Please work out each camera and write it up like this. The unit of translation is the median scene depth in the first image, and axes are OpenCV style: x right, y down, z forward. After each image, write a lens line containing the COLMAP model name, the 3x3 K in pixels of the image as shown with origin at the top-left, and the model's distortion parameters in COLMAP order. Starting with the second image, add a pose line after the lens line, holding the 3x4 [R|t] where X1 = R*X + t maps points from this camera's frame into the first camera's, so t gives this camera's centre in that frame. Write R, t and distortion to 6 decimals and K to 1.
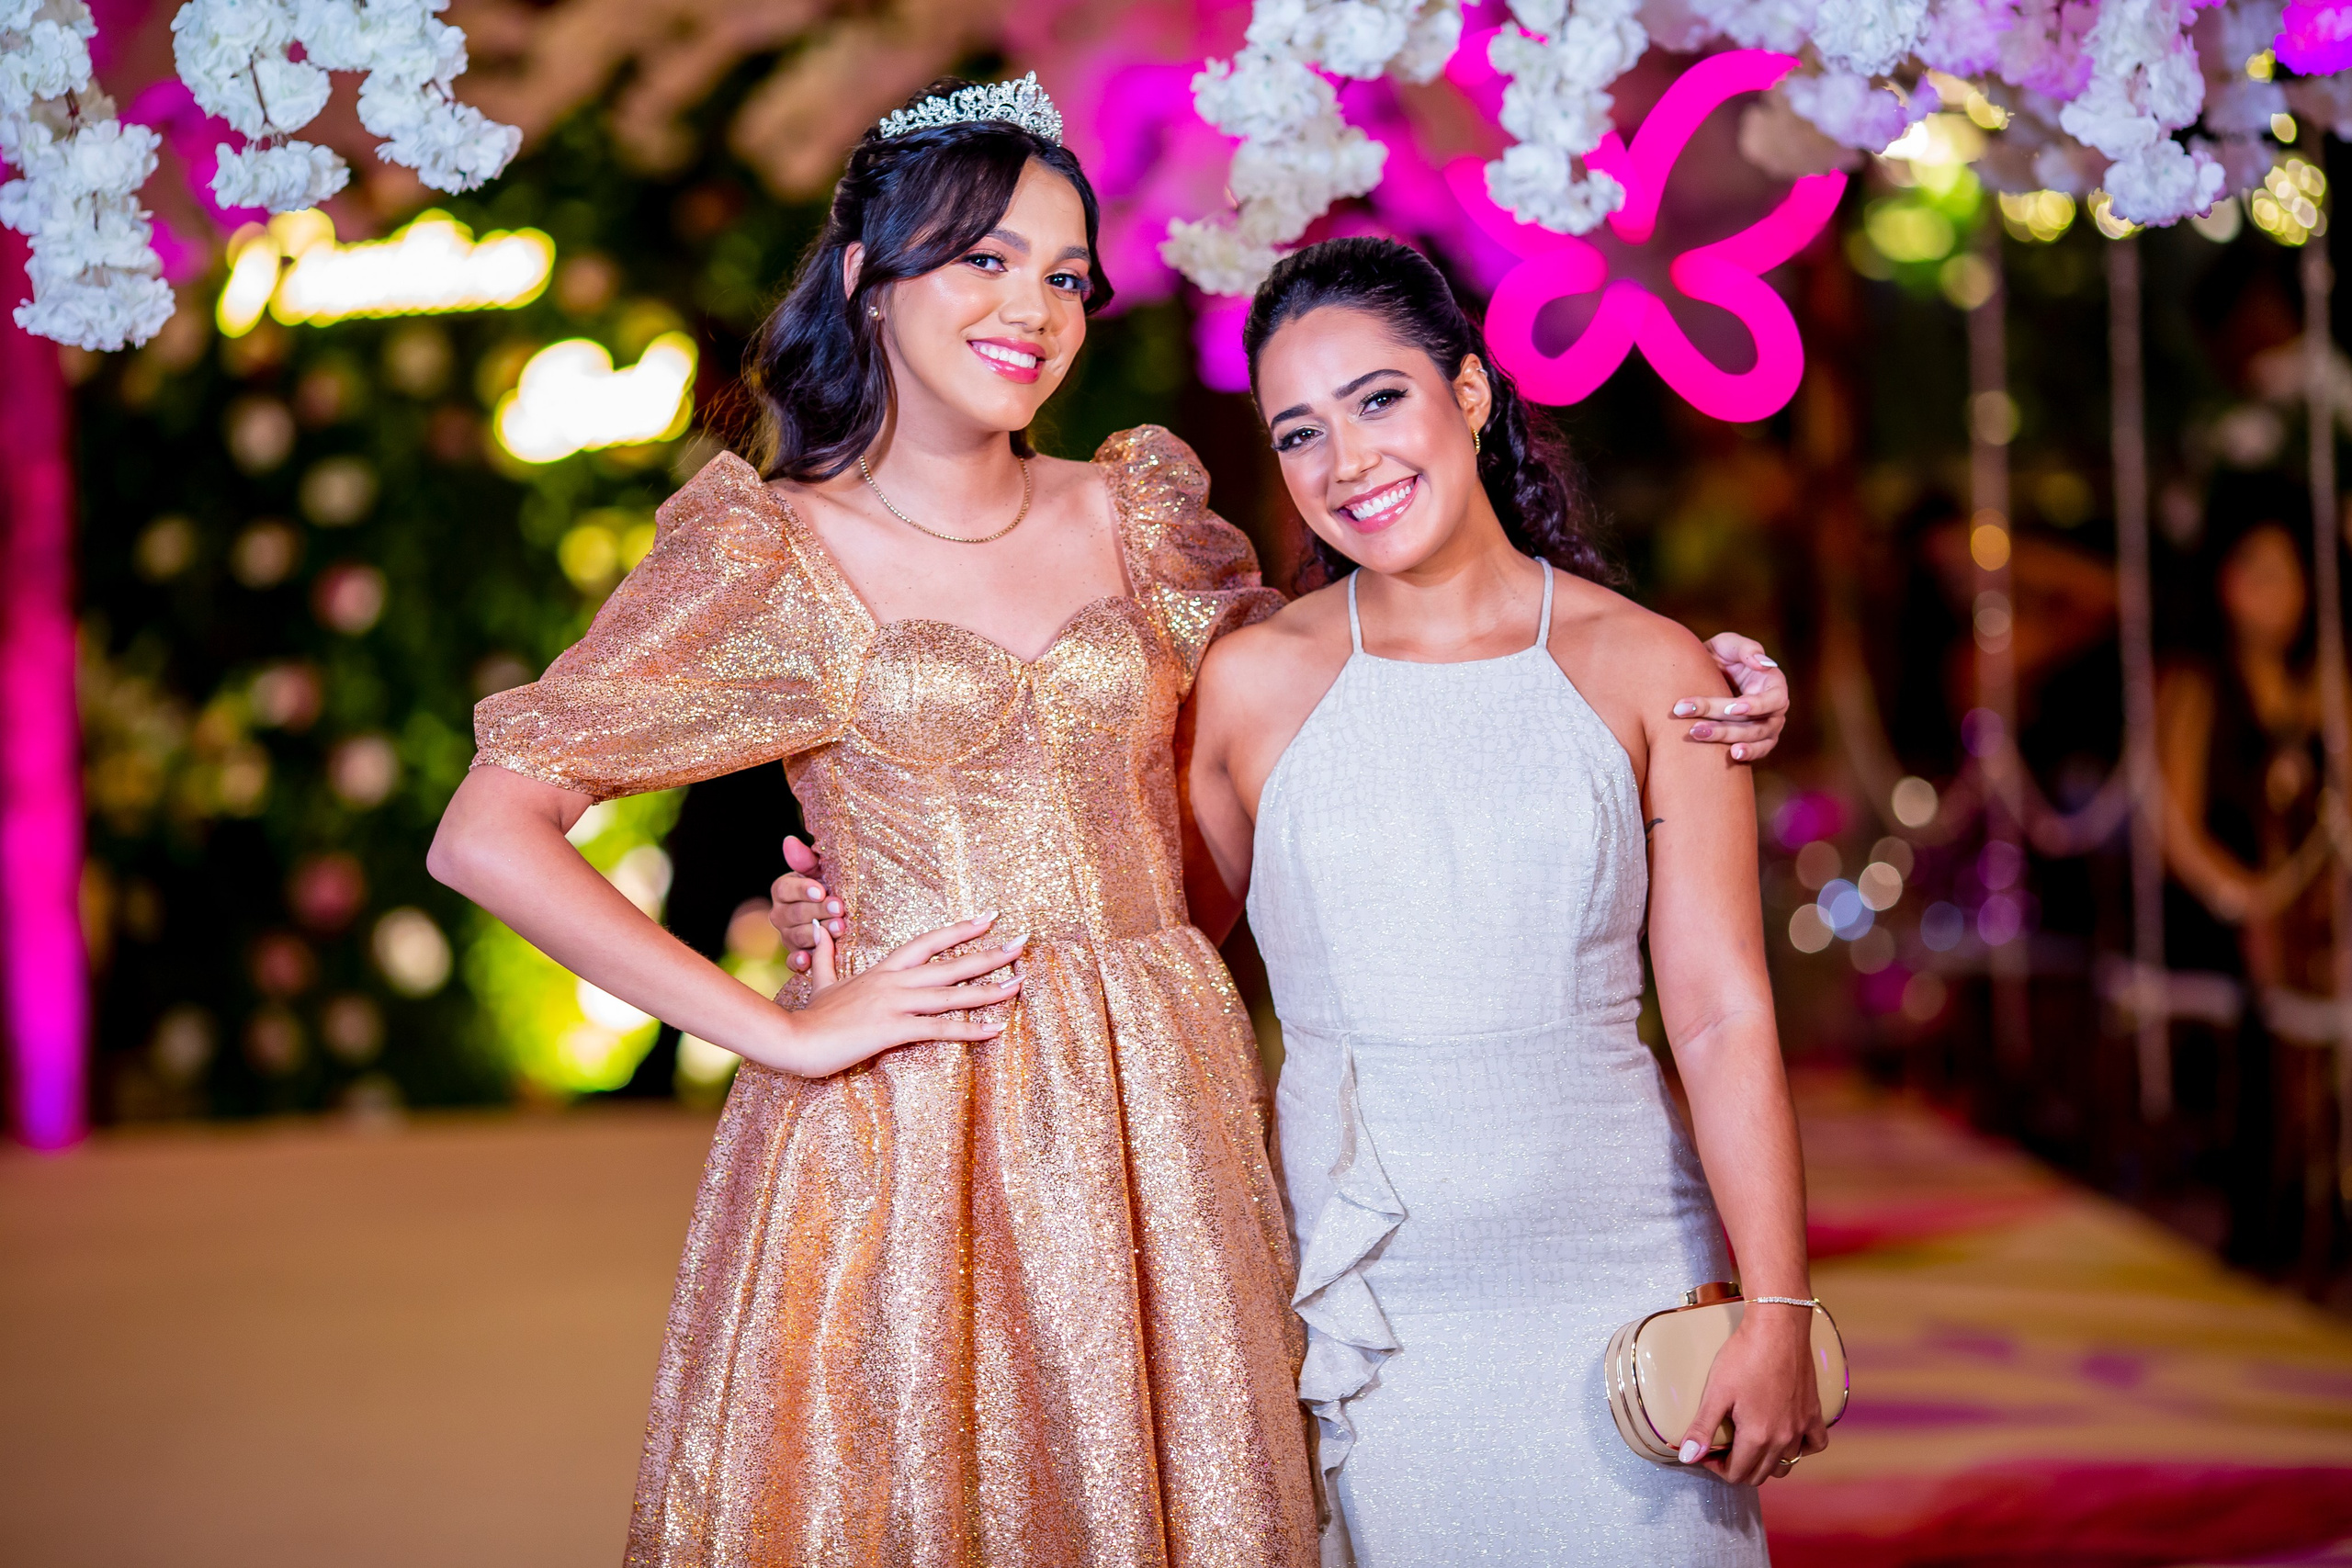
lens RADIAL K [[8927.2, 0, 1176.0], [0, 8927.2, 784.0], [0, 0, 1]] dist [1.039763, -25.972137]
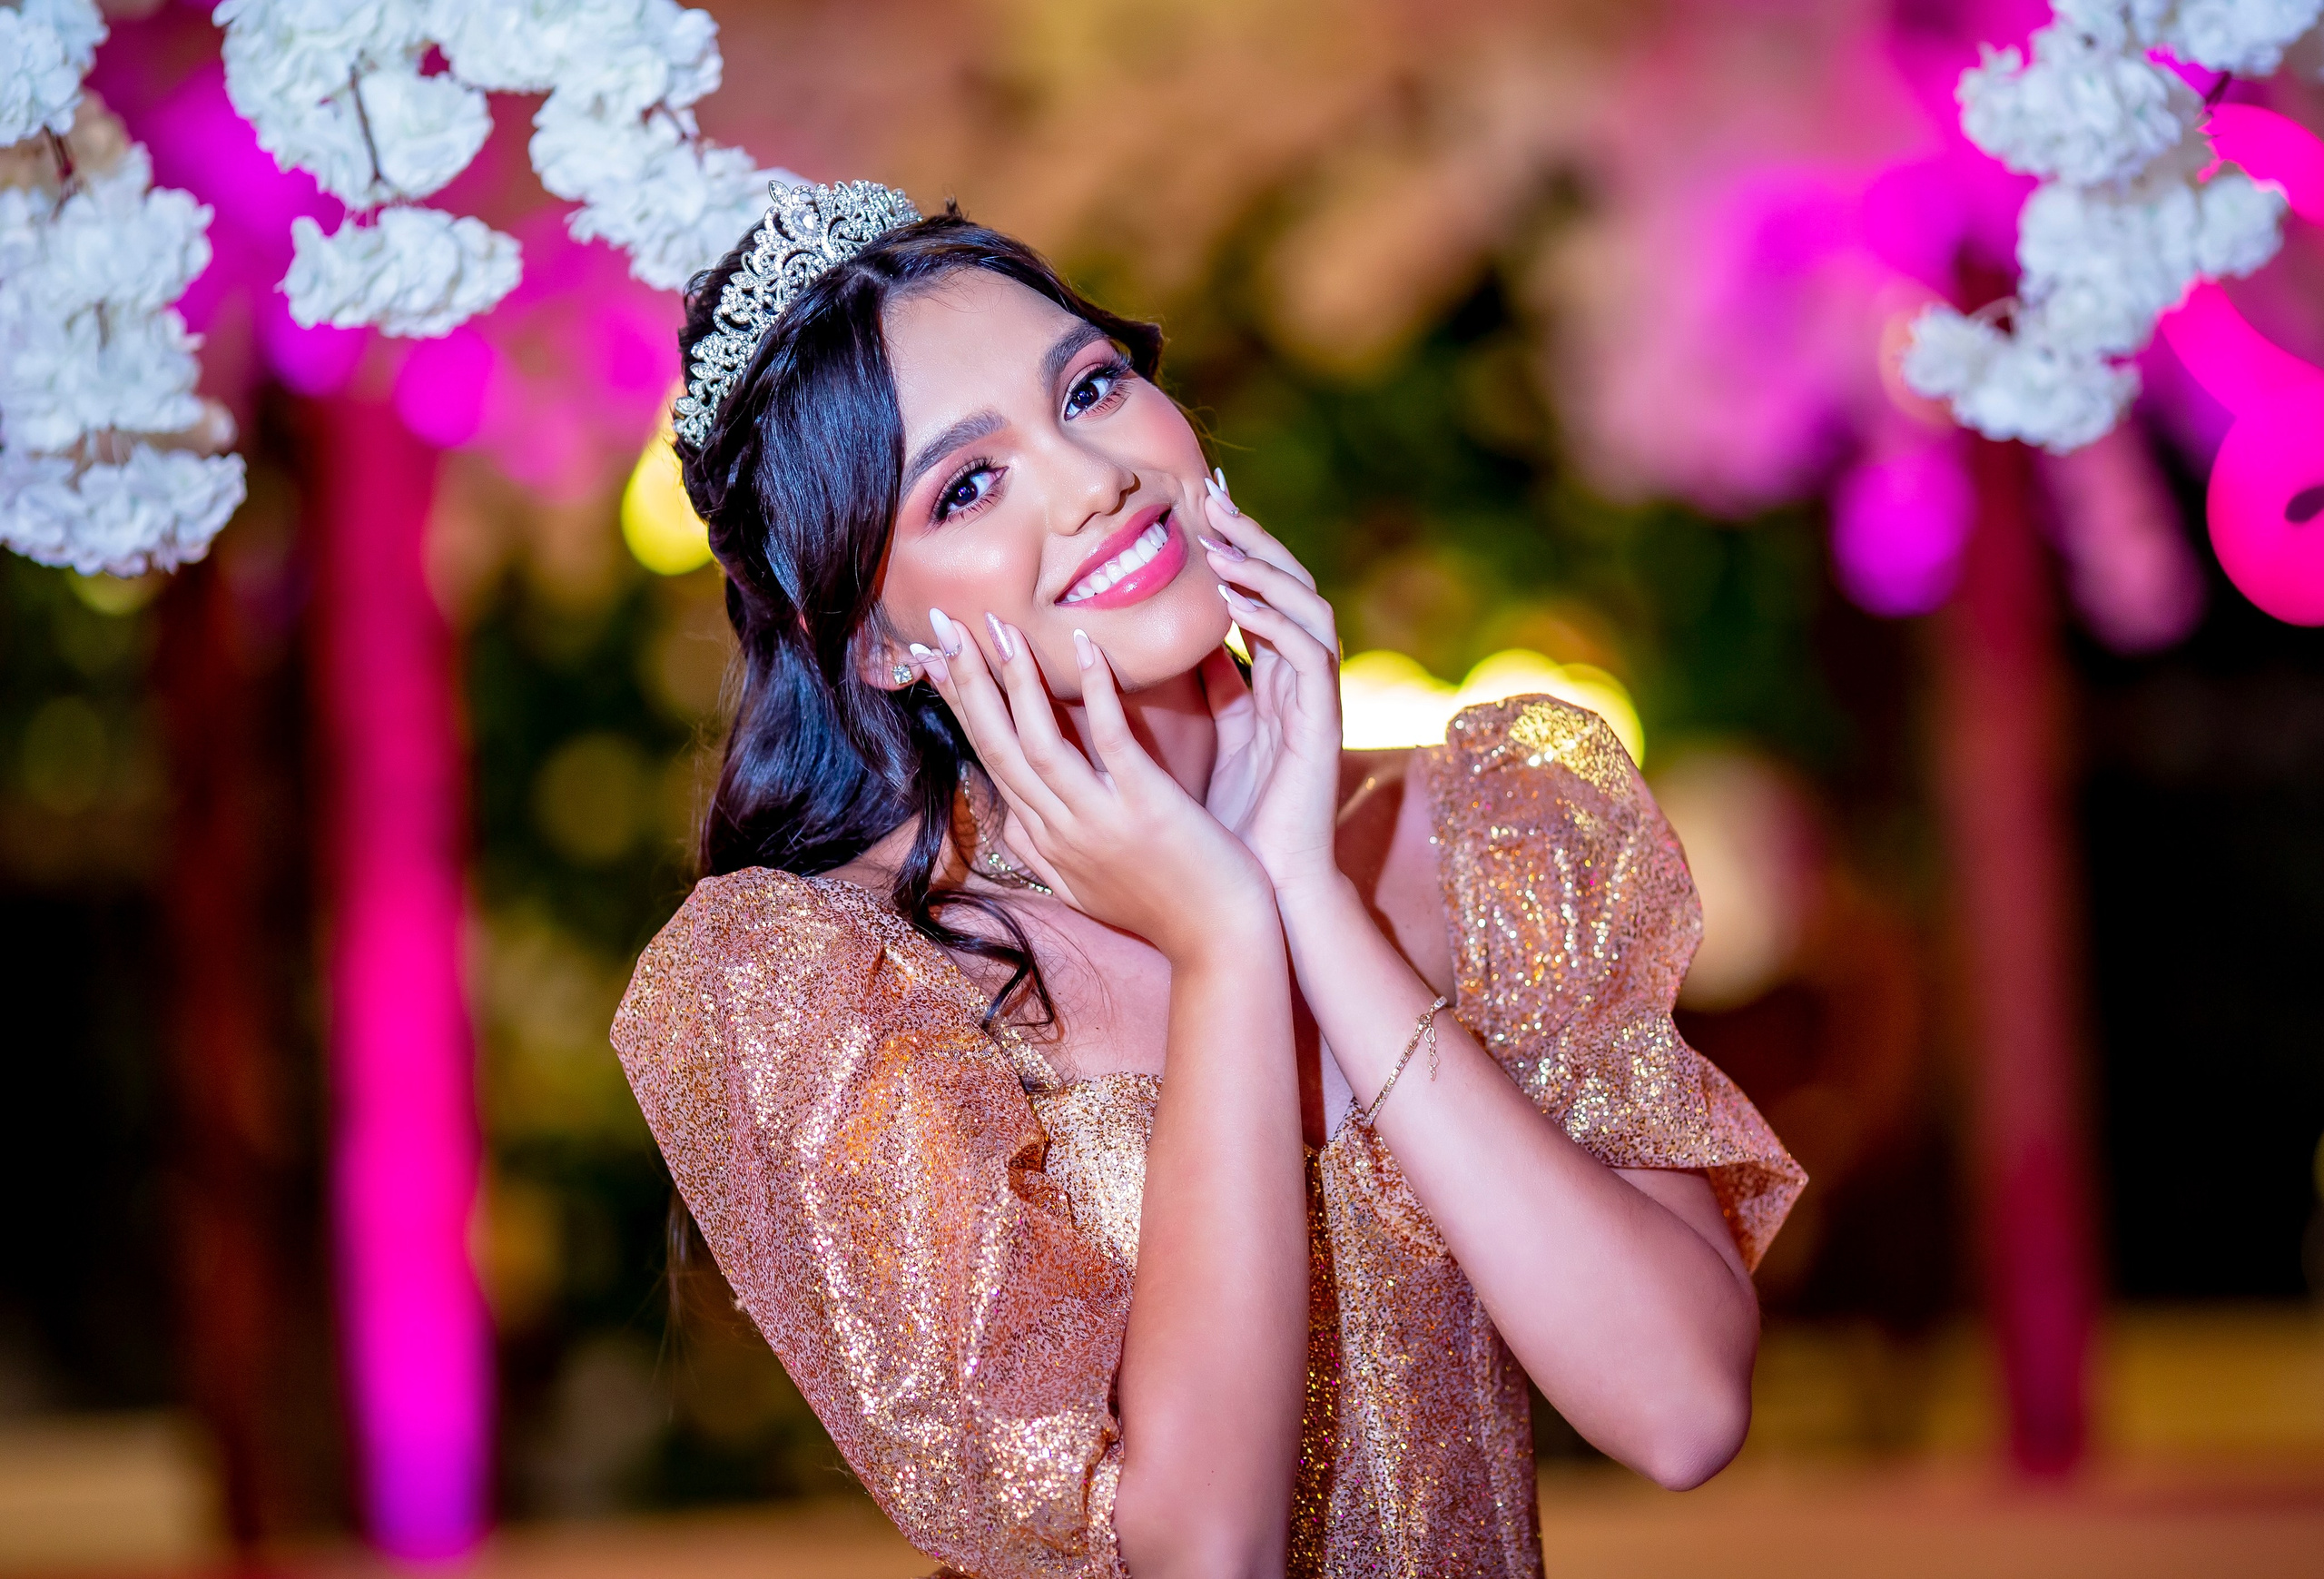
lens RADIAL K [[9370.3, 0, 1162.0], [0, 9370.3, 789.5], [0, 0, 1]] dist [0.569963, -1.957656]
pose [[0.997731, -0.013637, -0.065932, -0.010284], [0.012182, 0.999675, -0.022413, -0.019271], [0.066216, 0.021559, 0.997572, 0.389160]]
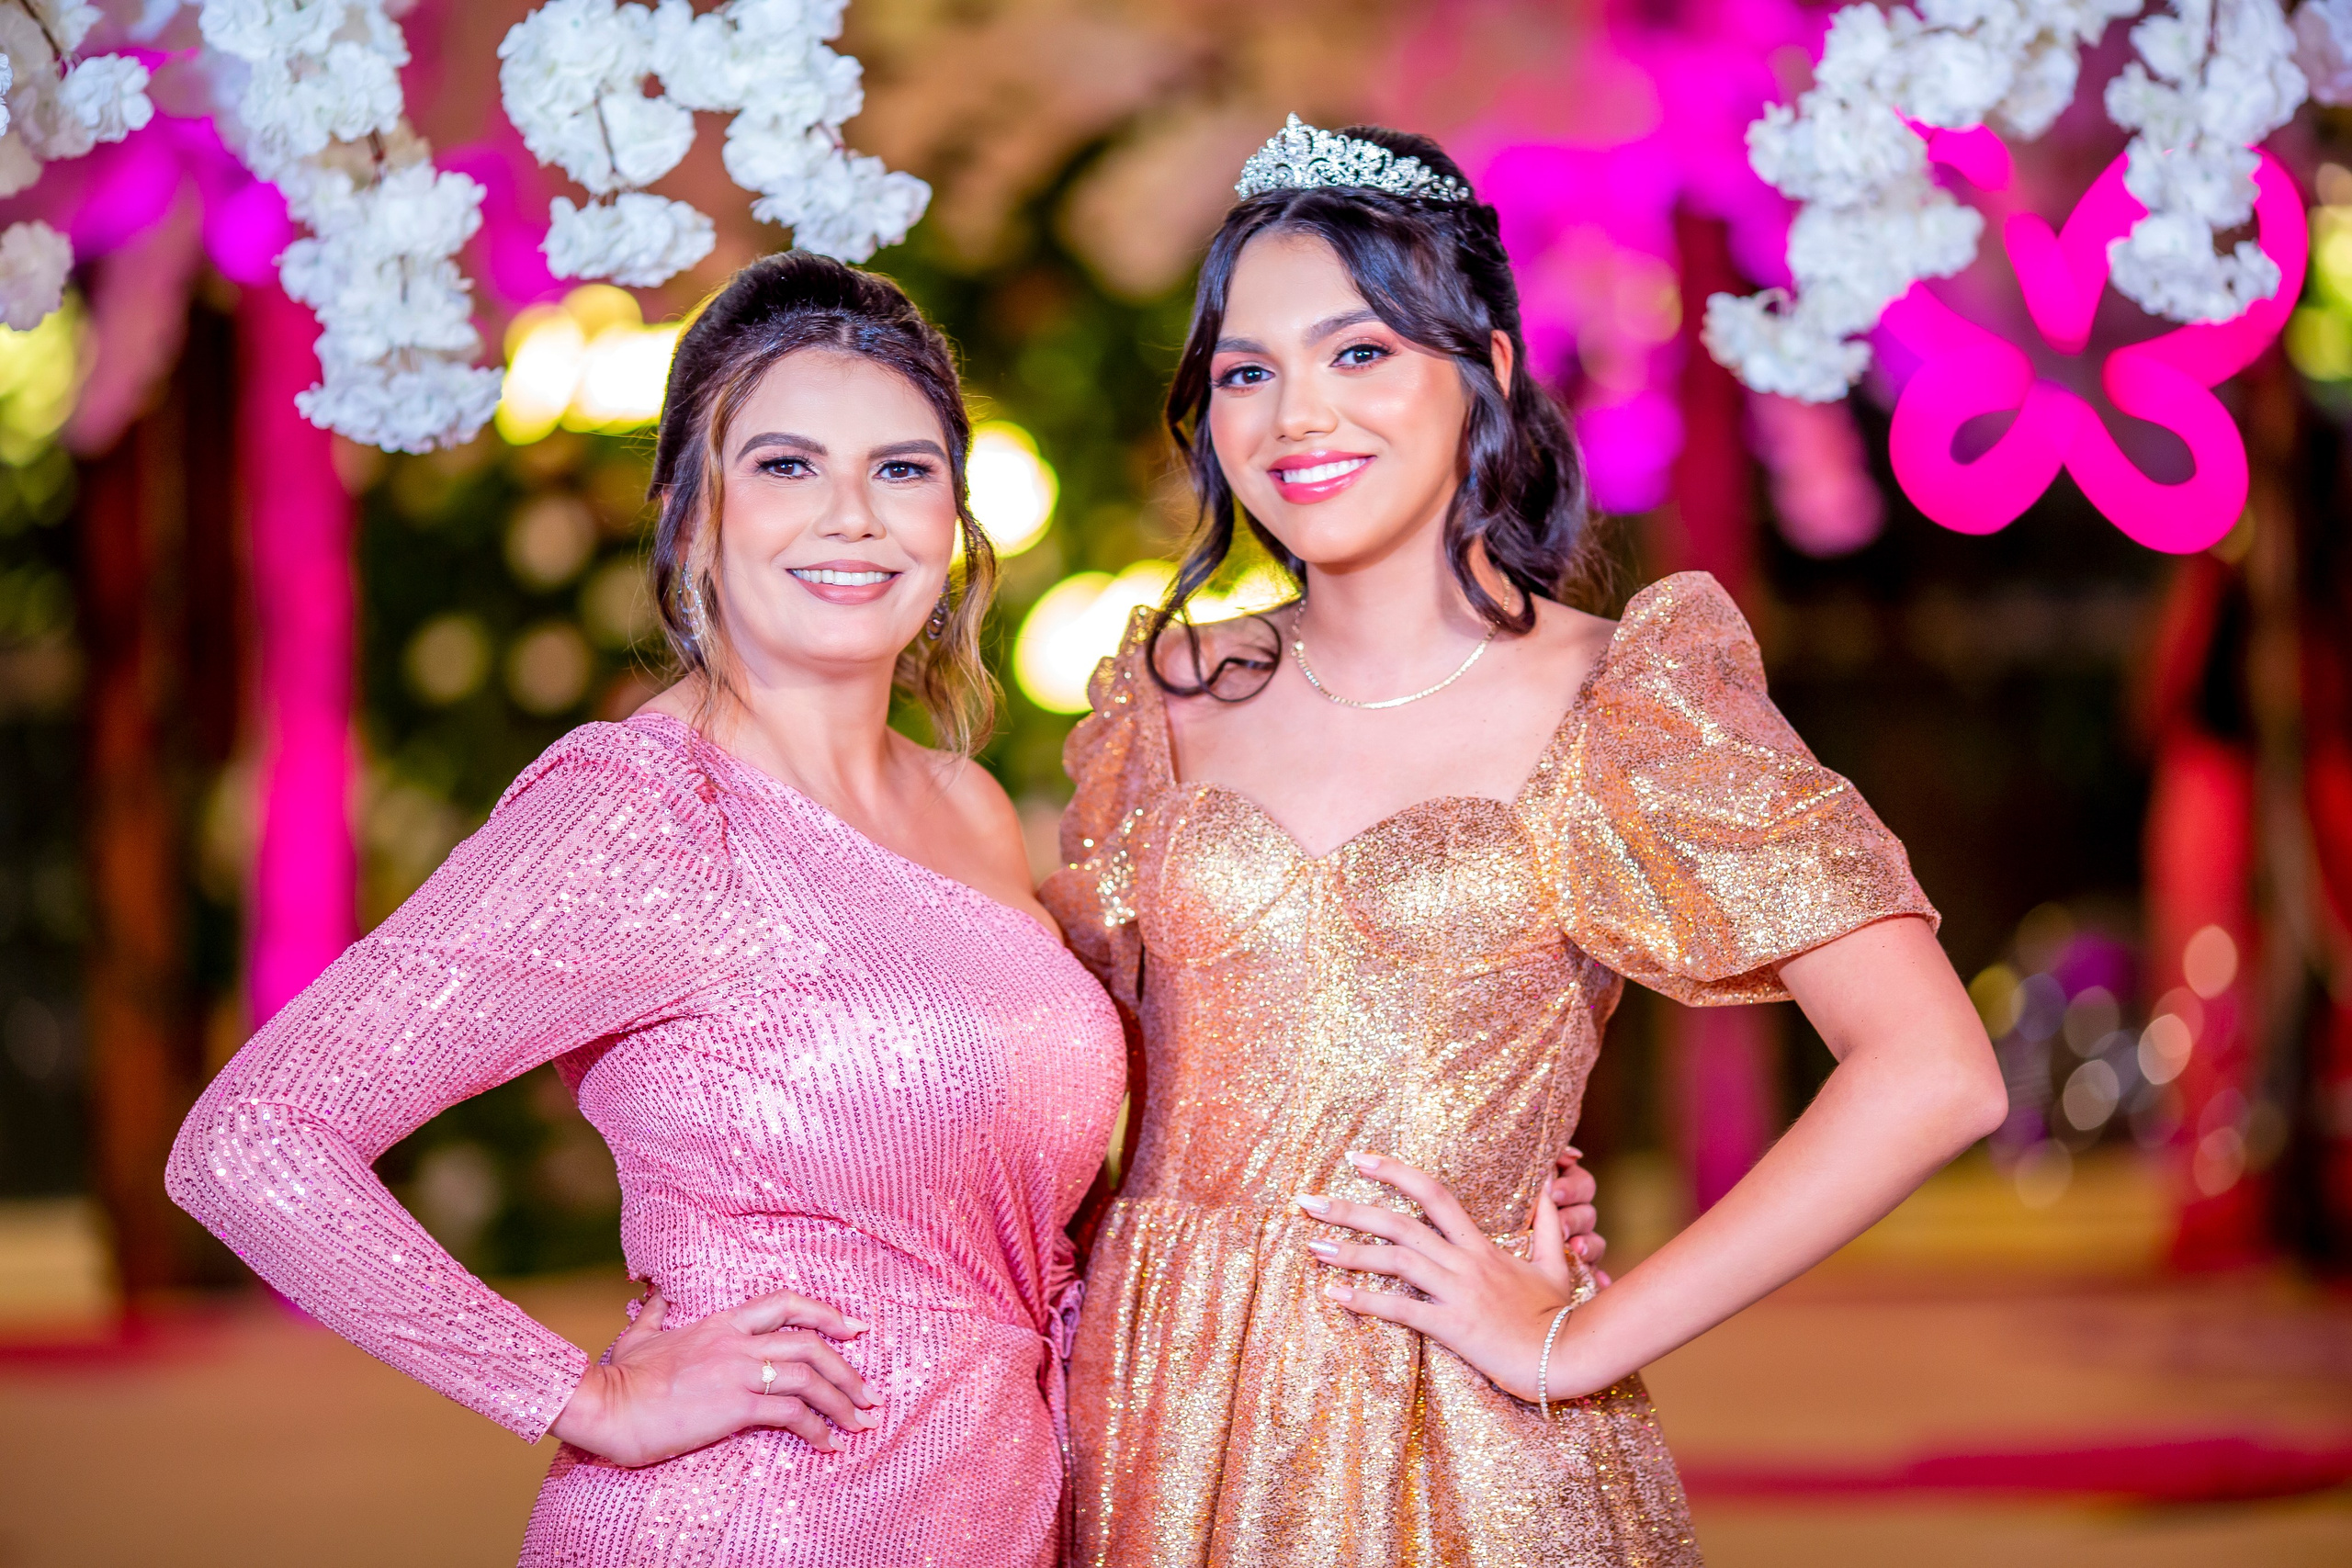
lens RADIAL K [[8927.2, 0, 1176.0], [0, 8927.2, 784.0], [0, 0, 1]] dist [1.039763, -25.972137]
pose [[0.999339, 0.012945, -0.033984, -0.021837], [-0.013330, 0.999849, -0.011124, -0.009834], [0.033835, 0.011570, 0.999360, 0.190998]]
